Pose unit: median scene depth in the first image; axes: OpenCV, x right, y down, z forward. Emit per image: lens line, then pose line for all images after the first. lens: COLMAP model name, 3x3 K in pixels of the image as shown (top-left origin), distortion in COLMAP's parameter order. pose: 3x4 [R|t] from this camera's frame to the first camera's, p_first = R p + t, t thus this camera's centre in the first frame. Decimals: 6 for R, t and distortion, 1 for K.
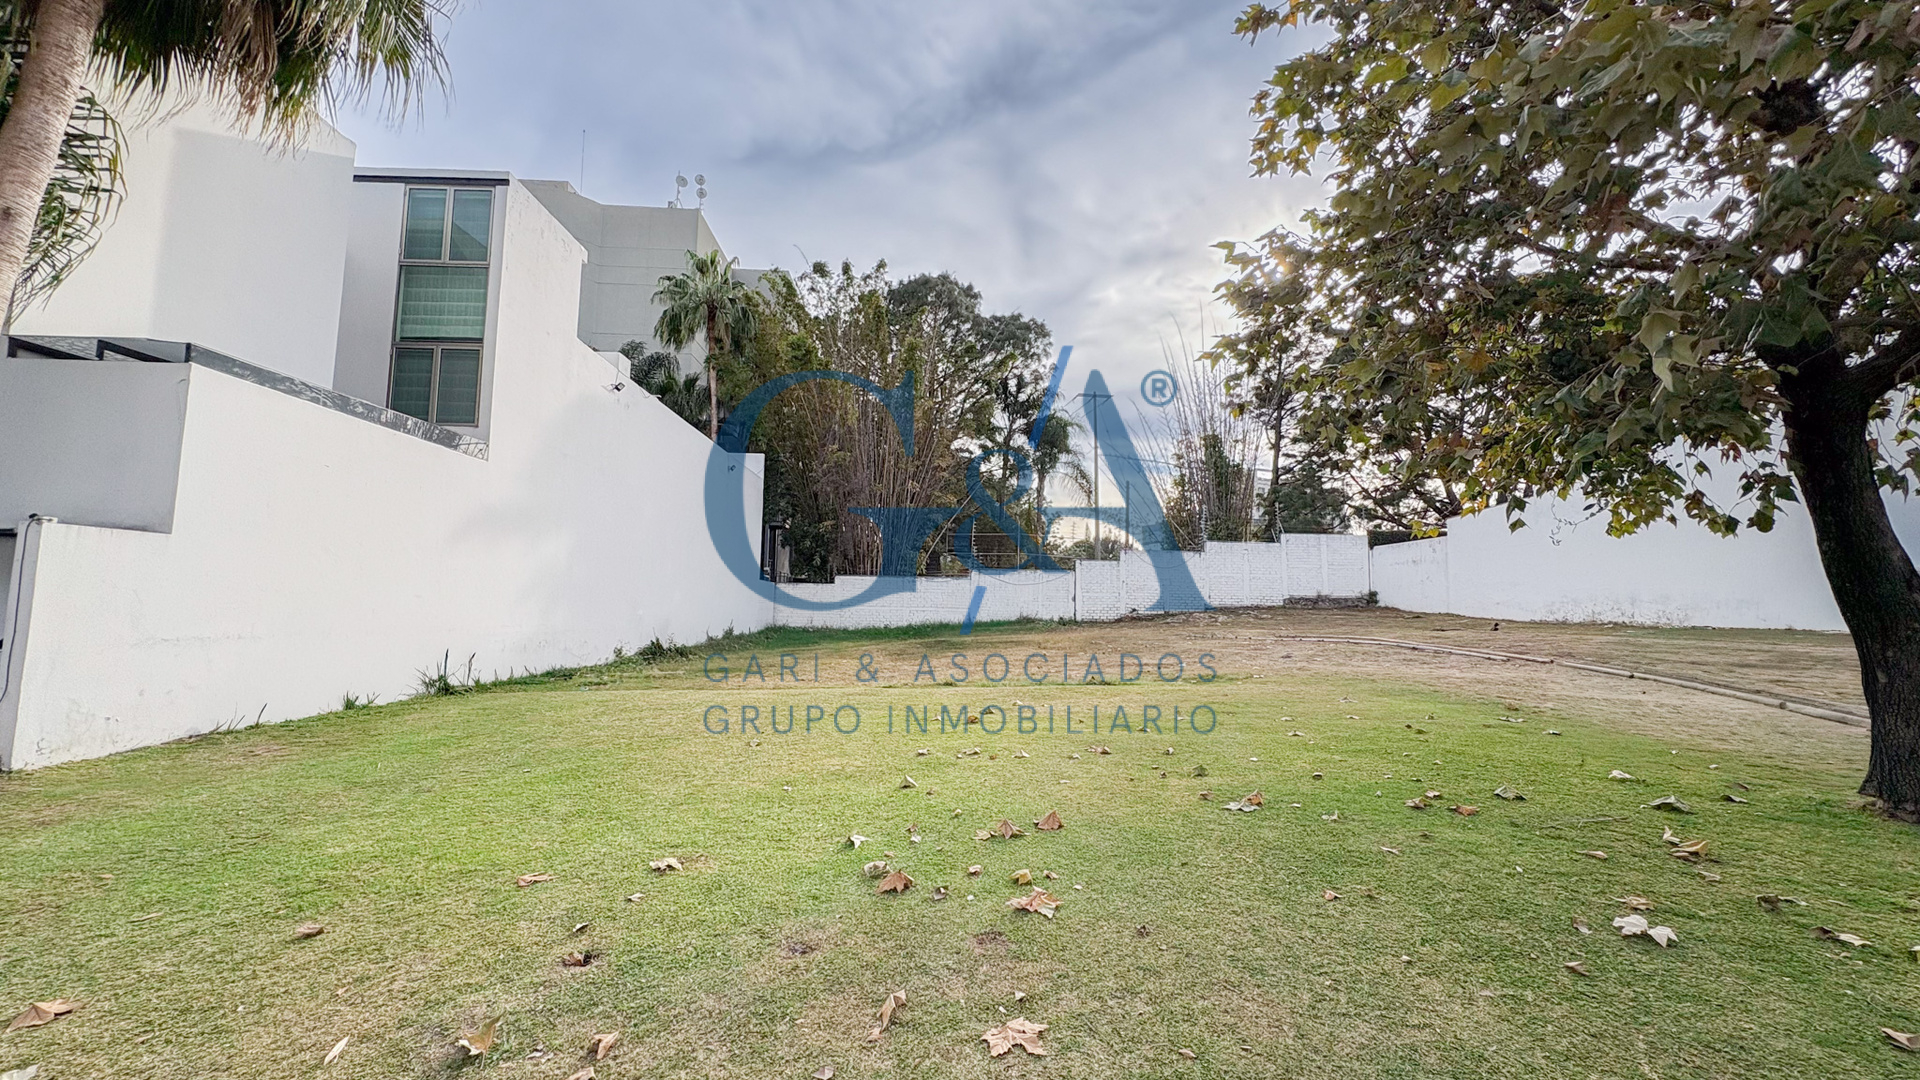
lens RADIAL K [[789.2, 0, 947.5], [0, 789.2, 538.7], [0, 0, 1]] dist [0.001024, -0.000260]
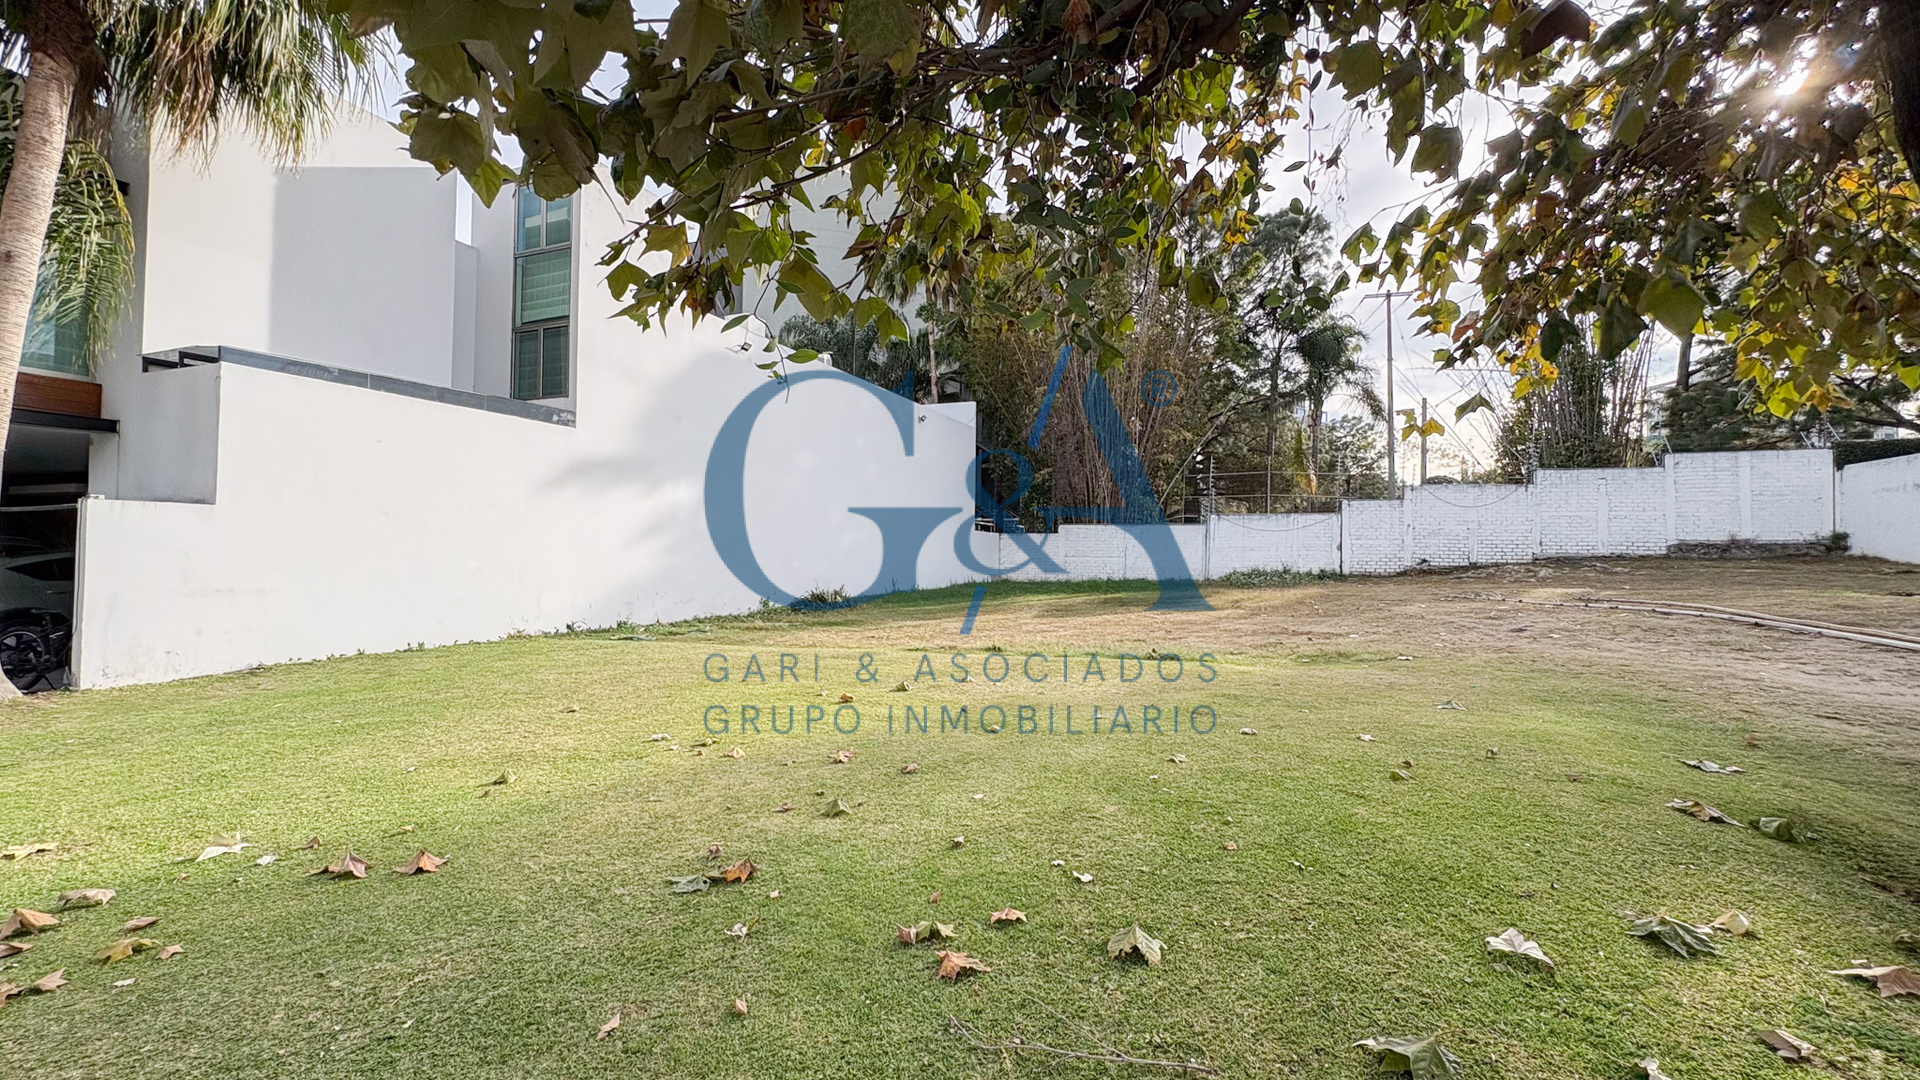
lens RADIAL K [[789.2, 0, 950.7], [0, 789.2, 536.1], [0, 0, 1]] dist [0.001024, -0.000260]
pose [[0.909946, -0.013291, -0.414514, 0.130047], [0.038575, 0.997866, 0.052685, 0.005192], [0.412929, -0.063930, 0.908517, 0.082177]]
